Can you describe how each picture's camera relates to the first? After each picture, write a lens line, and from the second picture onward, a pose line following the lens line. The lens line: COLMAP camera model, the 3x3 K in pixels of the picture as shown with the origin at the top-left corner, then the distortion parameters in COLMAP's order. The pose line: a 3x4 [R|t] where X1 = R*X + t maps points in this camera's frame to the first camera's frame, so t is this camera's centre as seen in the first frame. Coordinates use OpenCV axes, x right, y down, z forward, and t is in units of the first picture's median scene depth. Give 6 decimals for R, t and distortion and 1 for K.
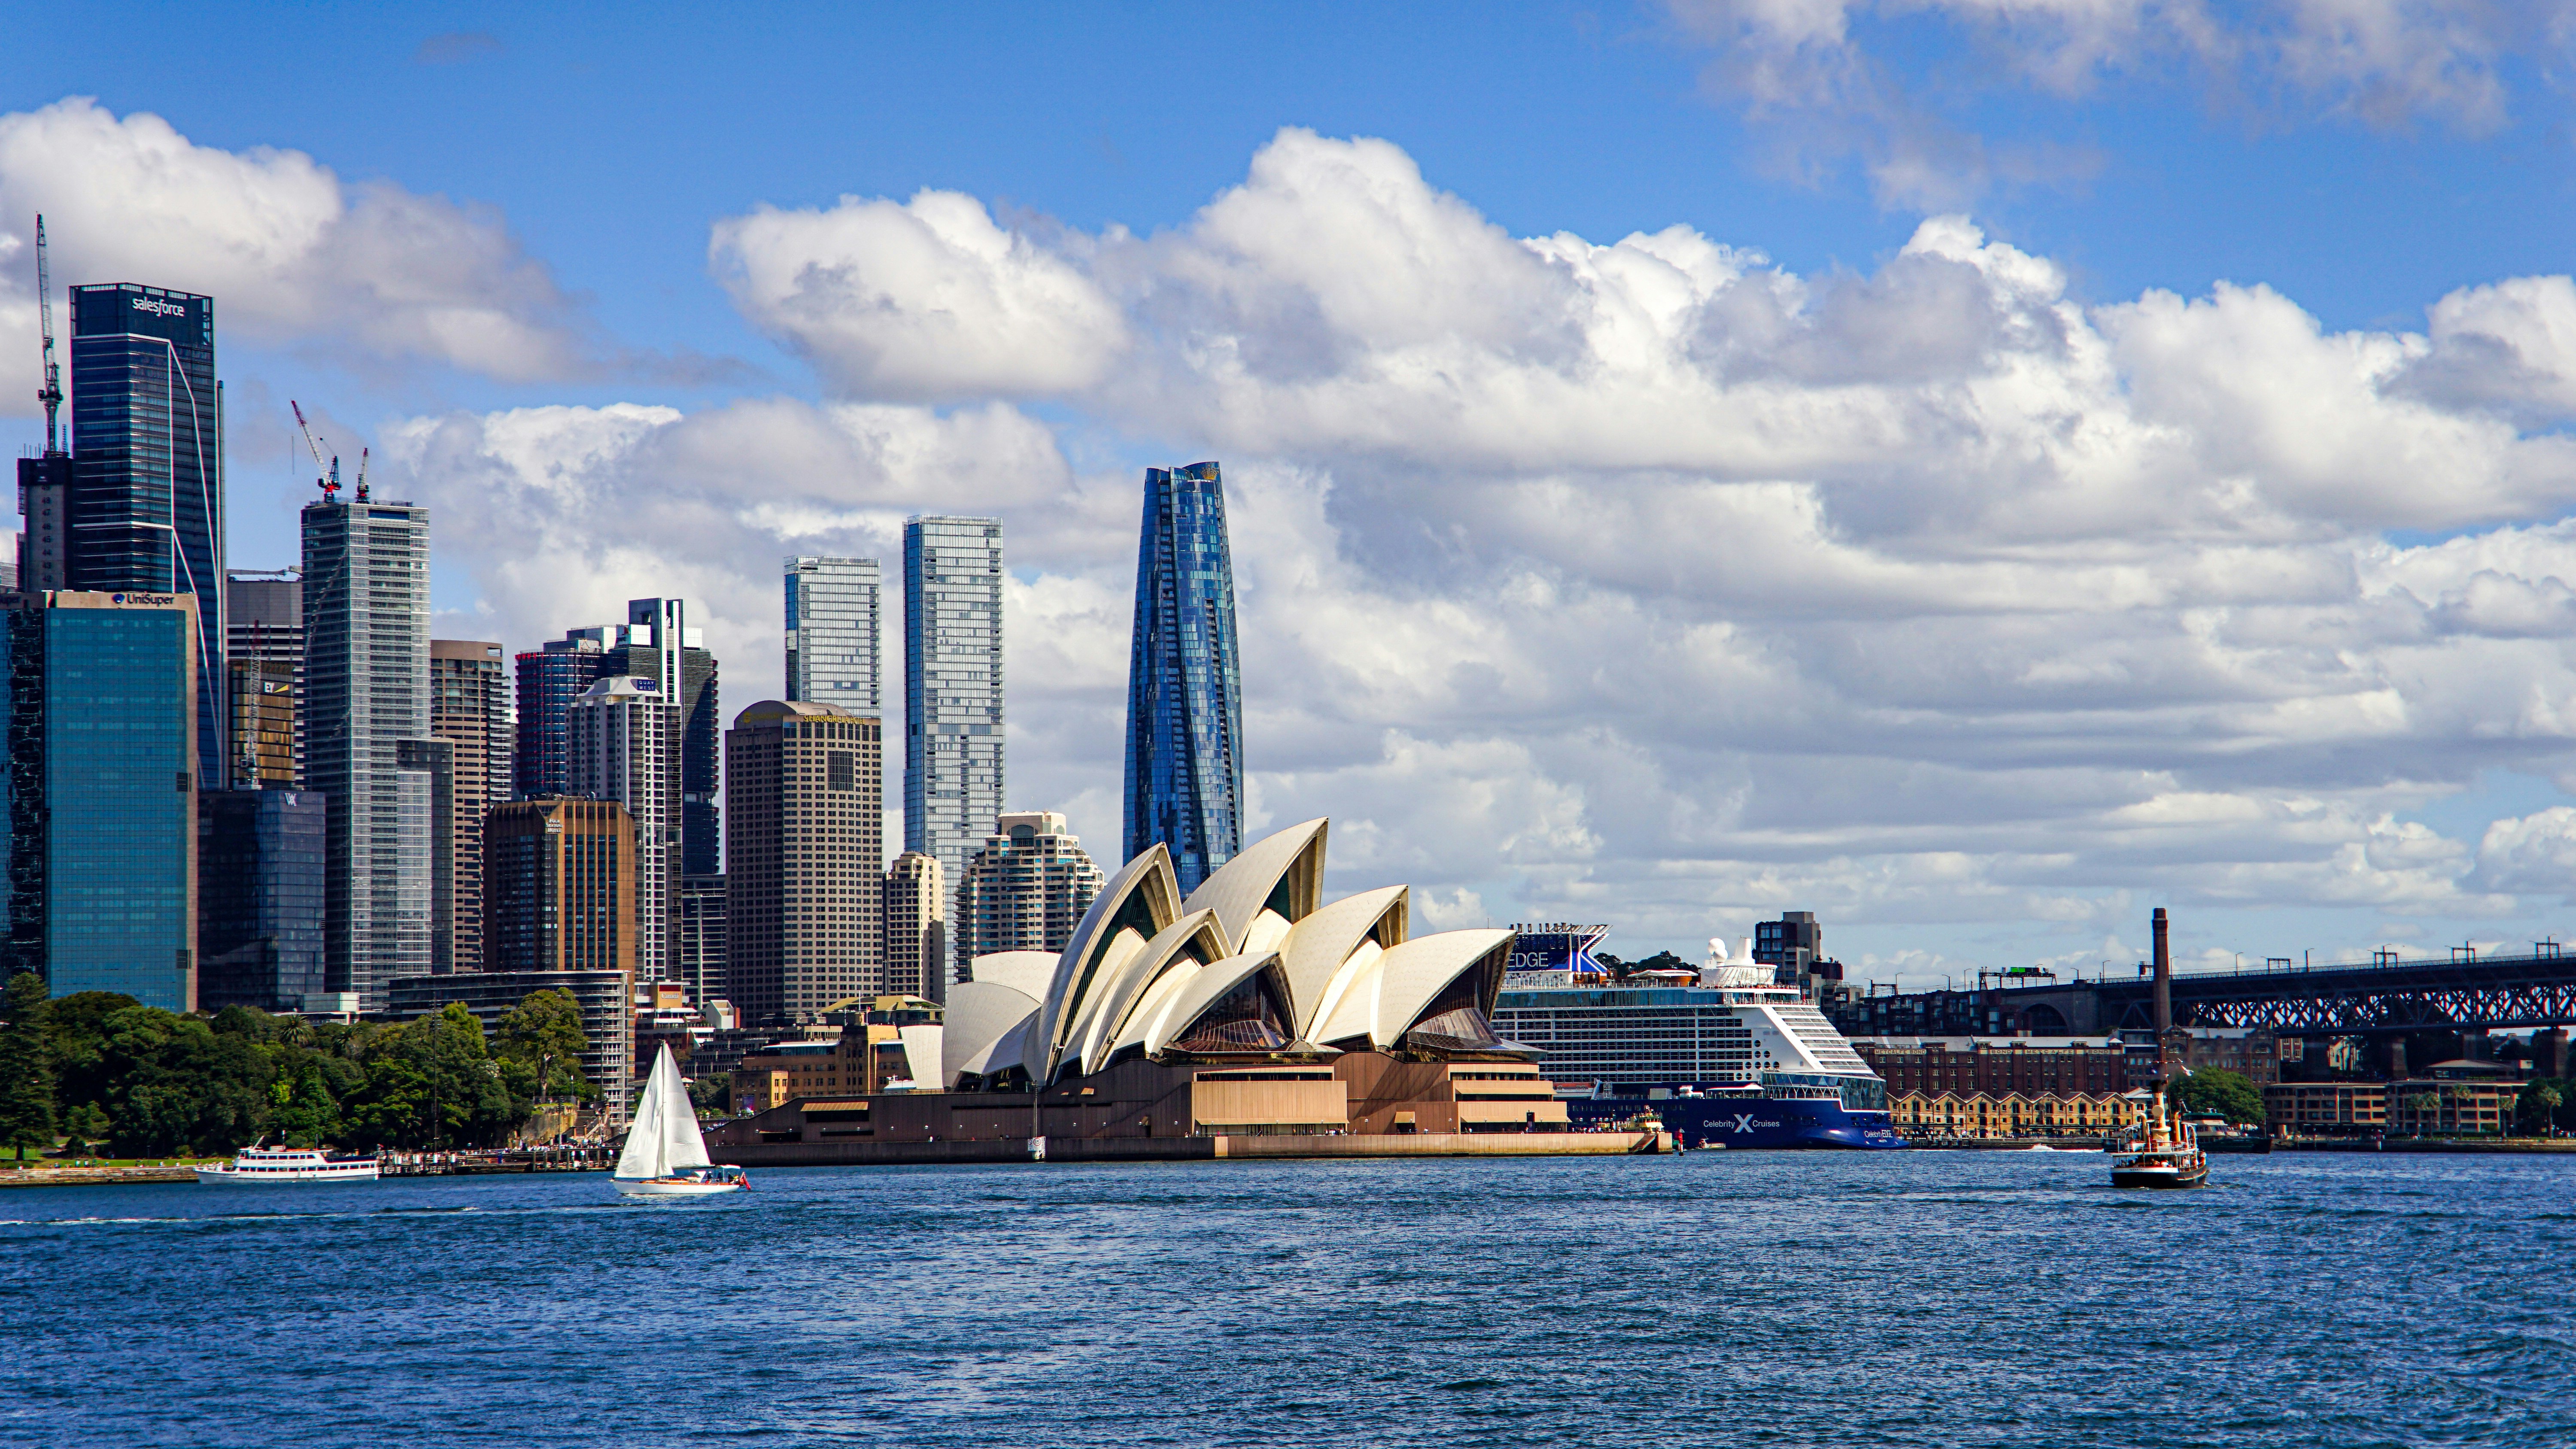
lens RADIAL K [[9628.1, 0, 1288.0], [0, 9628.1, 724.5], [0, 0, 1]] dist [3.187350, -36.423456]
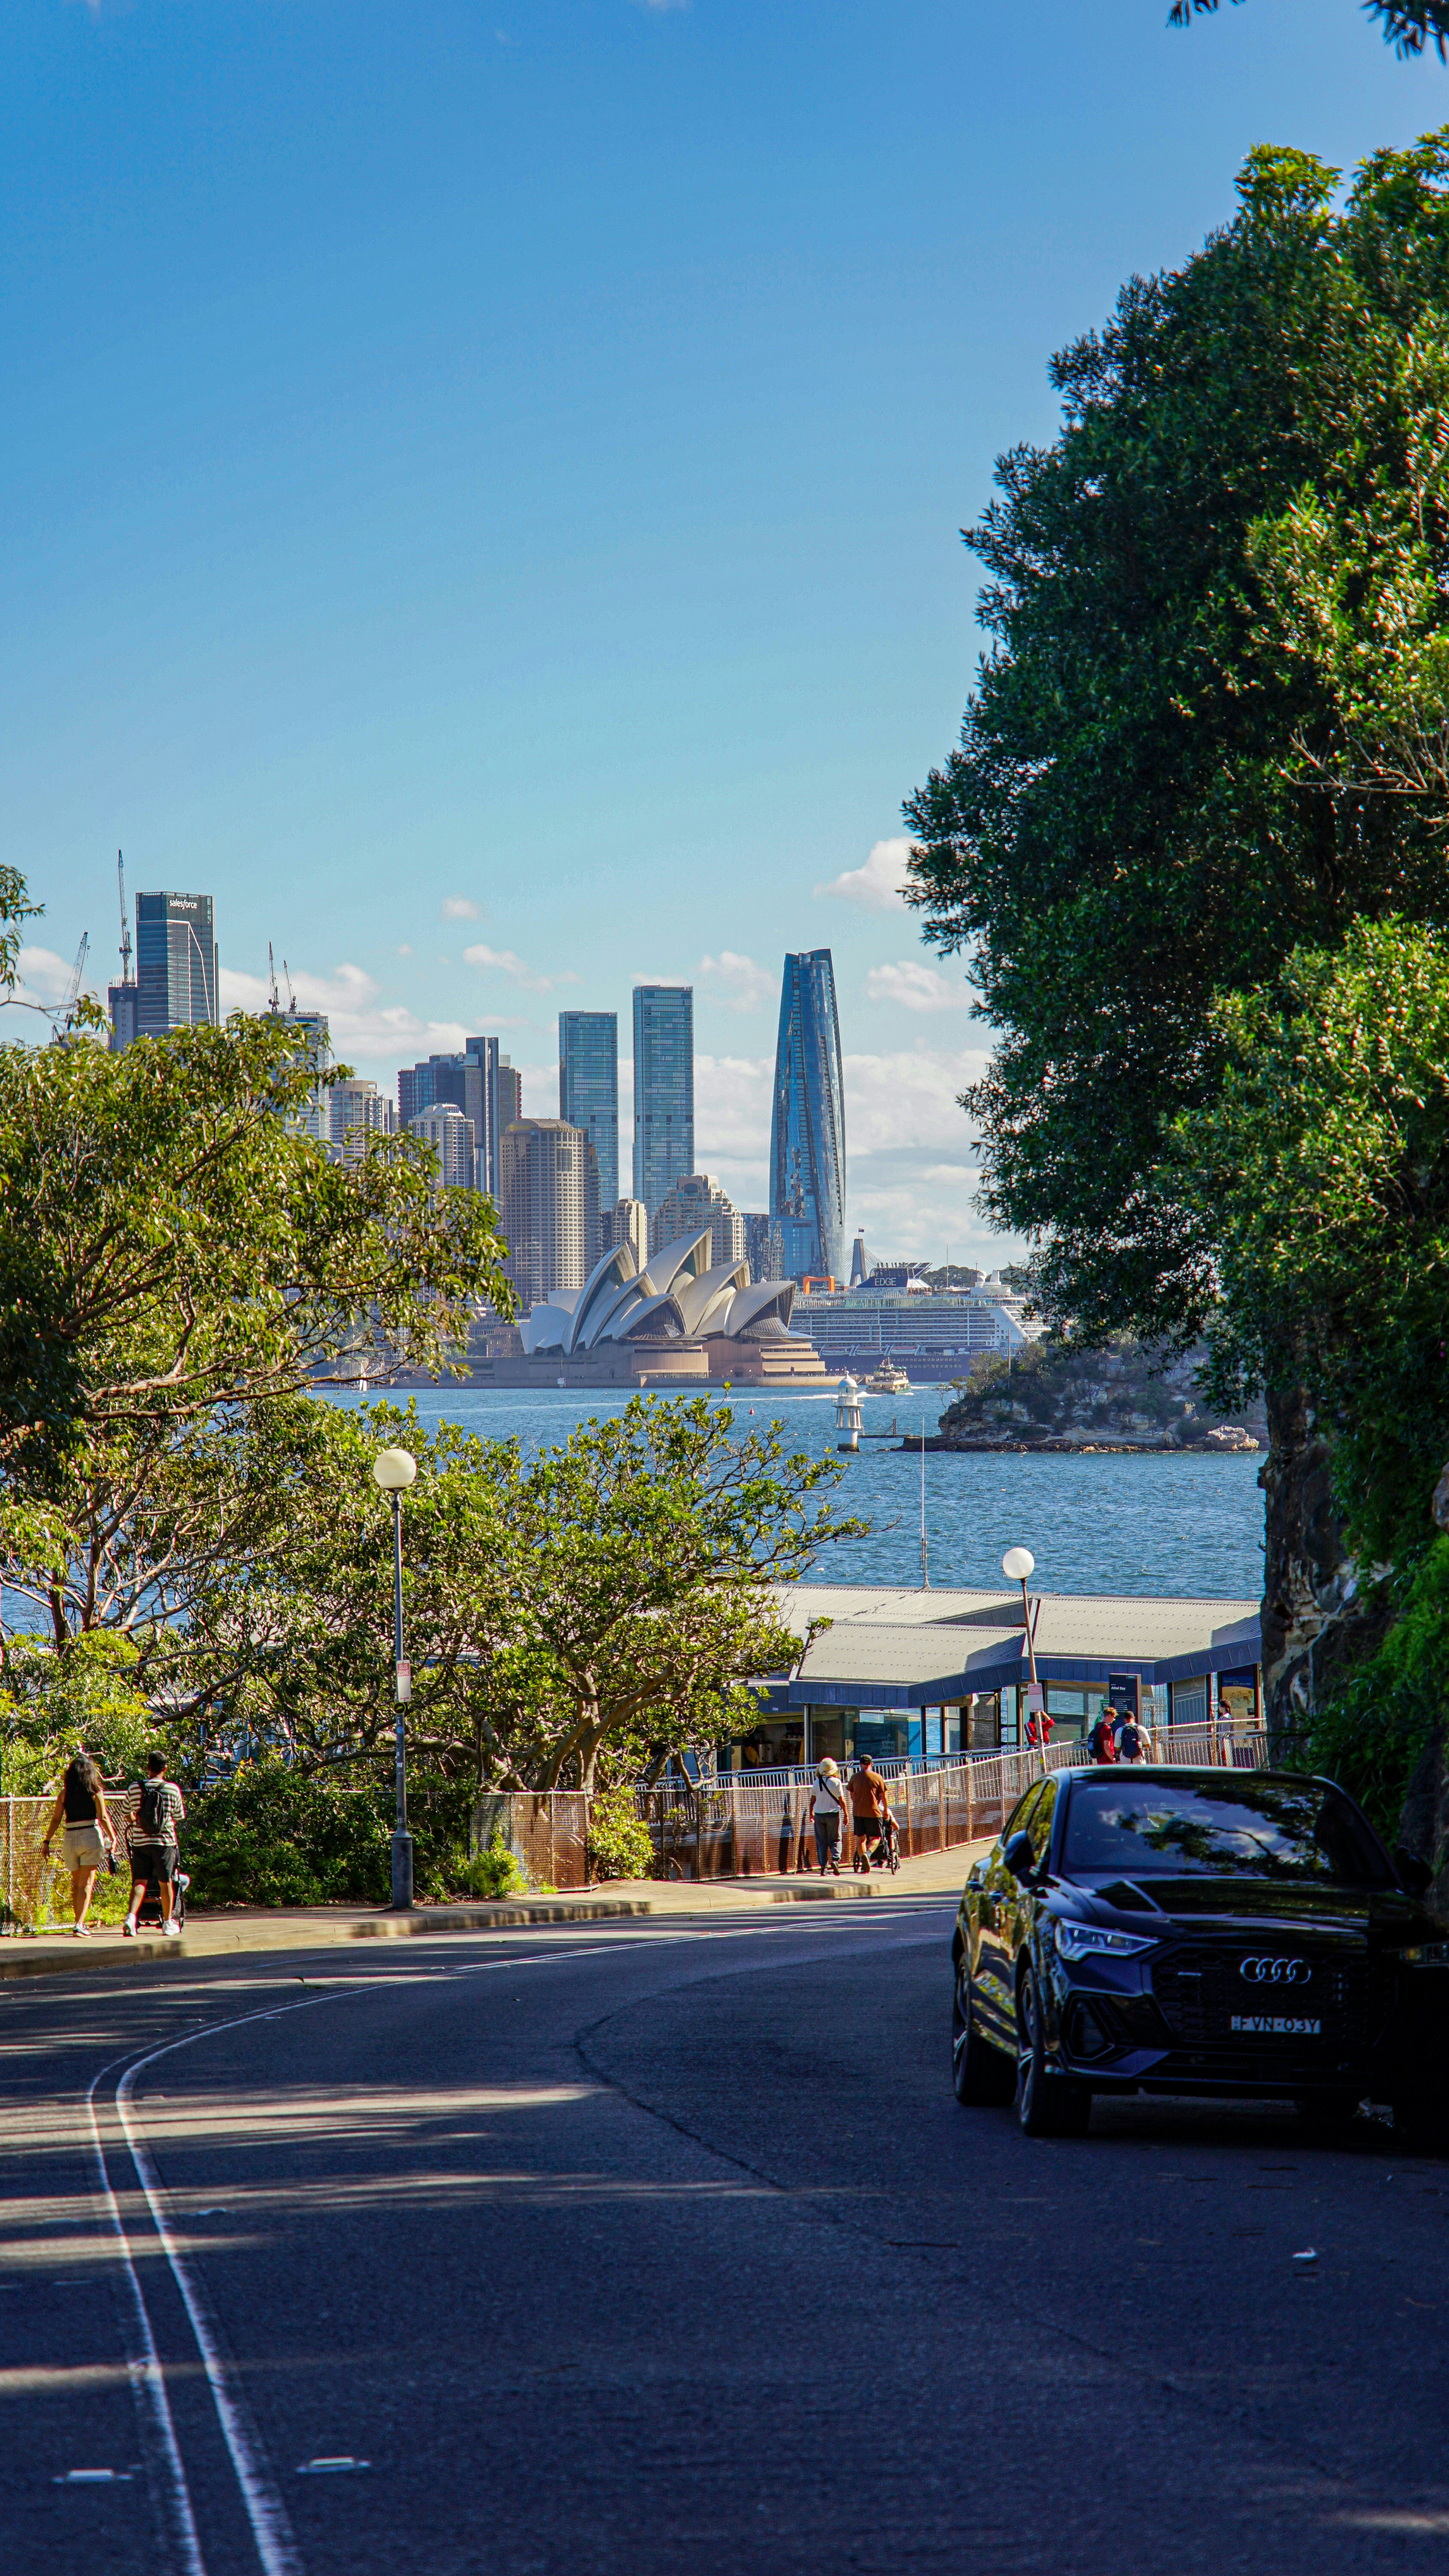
lens RADIAL K [[9628.1, 0, 724.5], [0, 9628.1, 1288.0], [0, 0, 1]] dist [3.187350, -36.423456]
pose [[0.997973, 0.002578, -0.063586, 0.096627], [-0.000283, 0.999349, 0.036090, -0.036254], [0.063637, -0.035999, 0.997324, -0.752066]]
